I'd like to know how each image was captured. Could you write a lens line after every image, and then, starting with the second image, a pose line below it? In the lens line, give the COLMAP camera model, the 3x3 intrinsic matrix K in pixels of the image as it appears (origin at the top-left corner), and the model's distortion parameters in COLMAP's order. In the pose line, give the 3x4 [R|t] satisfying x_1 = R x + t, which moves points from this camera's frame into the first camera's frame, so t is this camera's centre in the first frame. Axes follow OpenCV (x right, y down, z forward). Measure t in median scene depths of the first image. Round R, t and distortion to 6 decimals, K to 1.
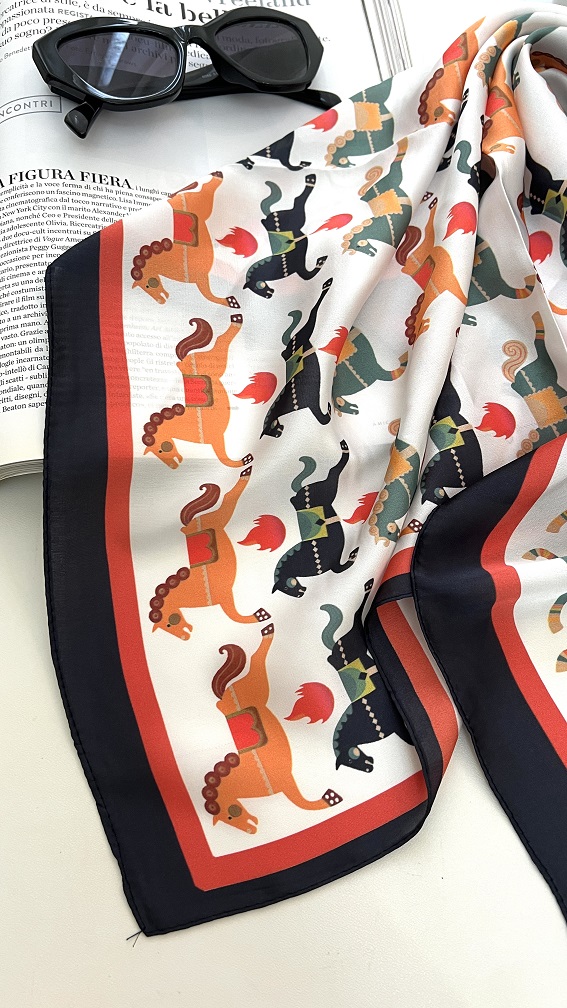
lens RADIAL K [[768.9, 0, 283.5], [0, 768.9, 504.0], [0, 0, 1]] dist [0.108528, -0.295301]
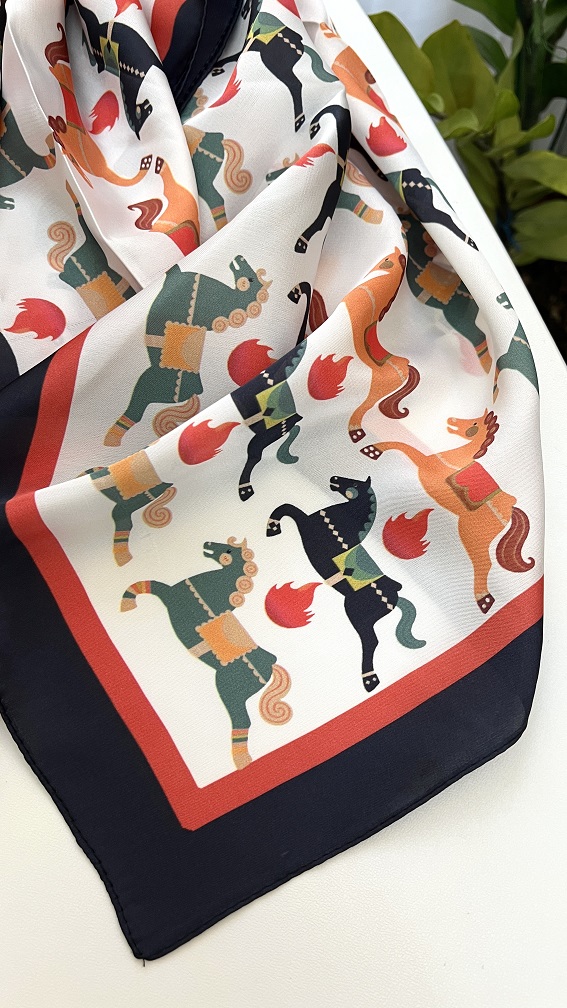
lens RADIAL K [[768.9, 0, 283.5], [0, 768.9, 504.0], [0, 0, 1]] dist [0.108528, -0.295301]
pose [[0.991180, -0.122359, 0.050903, 0.468738], [0.120123, 0.991744, 0.044891, 0.080987], [-0.055975, -0.038380, 0.997694, 0.157807]]
